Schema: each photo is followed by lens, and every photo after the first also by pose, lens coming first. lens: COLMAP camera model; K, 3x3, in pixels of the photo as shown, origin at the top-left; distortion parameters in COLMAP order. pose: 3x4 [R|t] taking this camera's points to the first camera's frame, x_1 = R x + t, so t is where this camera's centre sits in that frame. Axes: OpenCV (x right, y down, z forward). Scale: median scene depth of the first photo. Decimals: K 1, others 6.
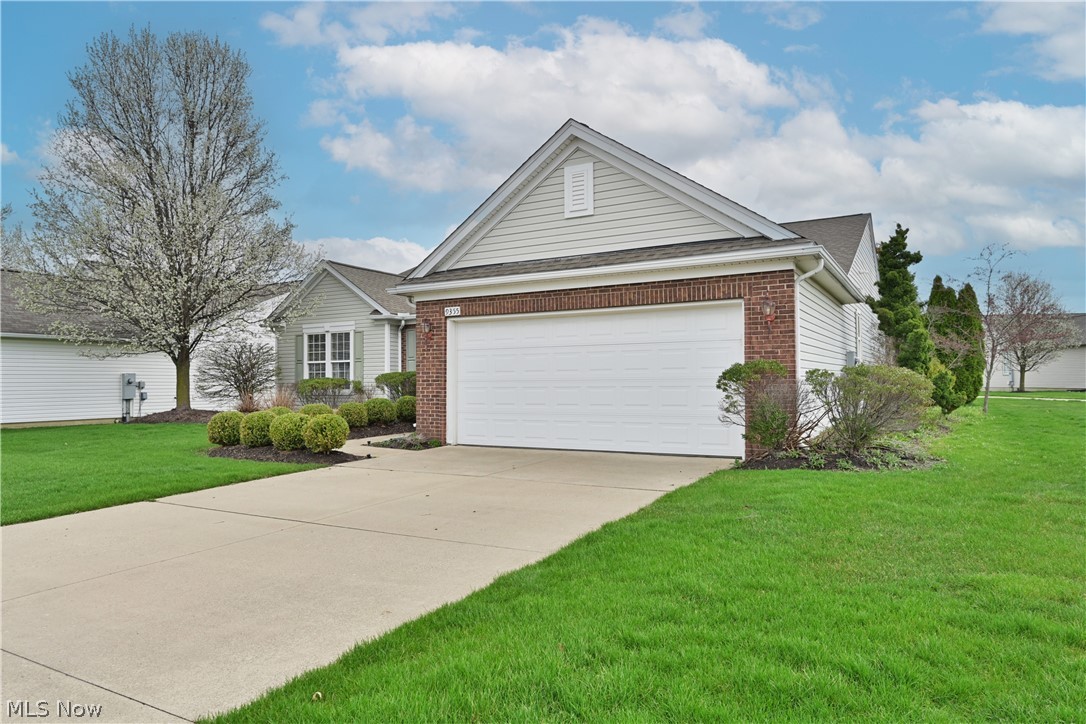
lens RADIAL K [[686.8, 0, 542.6], [0, 686.8, 364.7], [0, 0, 1]] dist [0.009698, 0.000599]
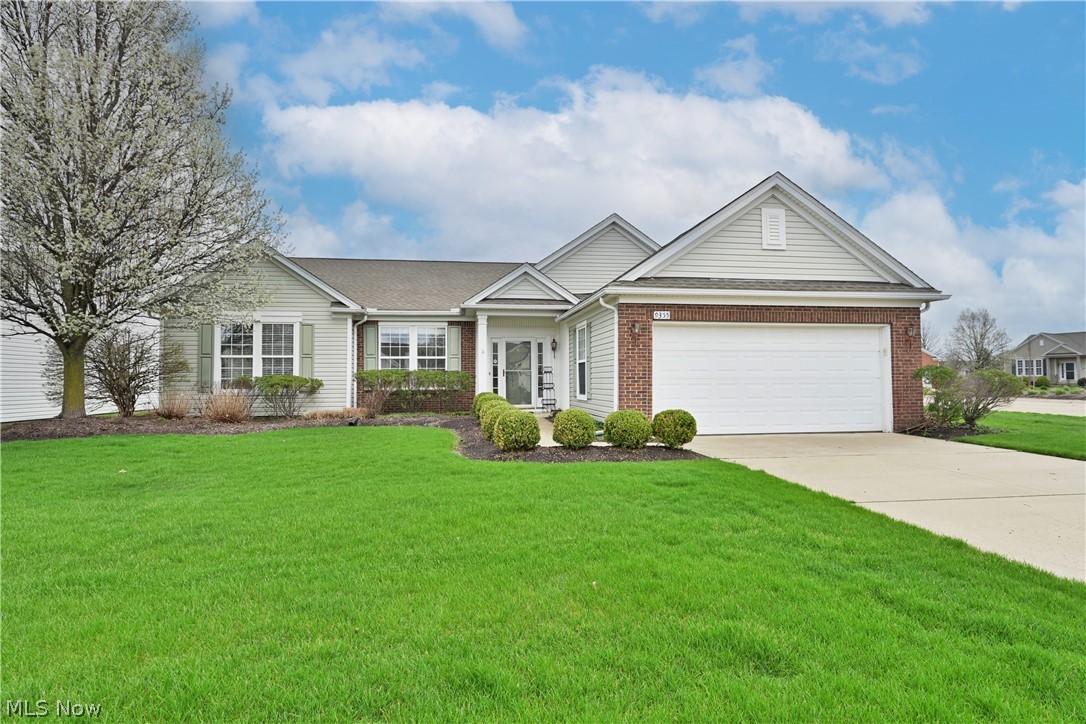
lens RADIAL K [[560.2, 0, 543.2], [0, 560.2, 364.6], [0, 0, 1]] dist [-0.003259, -0.000449]
pose [[0.789556, 0.026156, 0.613121, -0.806226], [-0.018684, 0.999653, -0.018586, 0.021408], [-0.613394, 0.003219, 0.789770, 0.394259]]
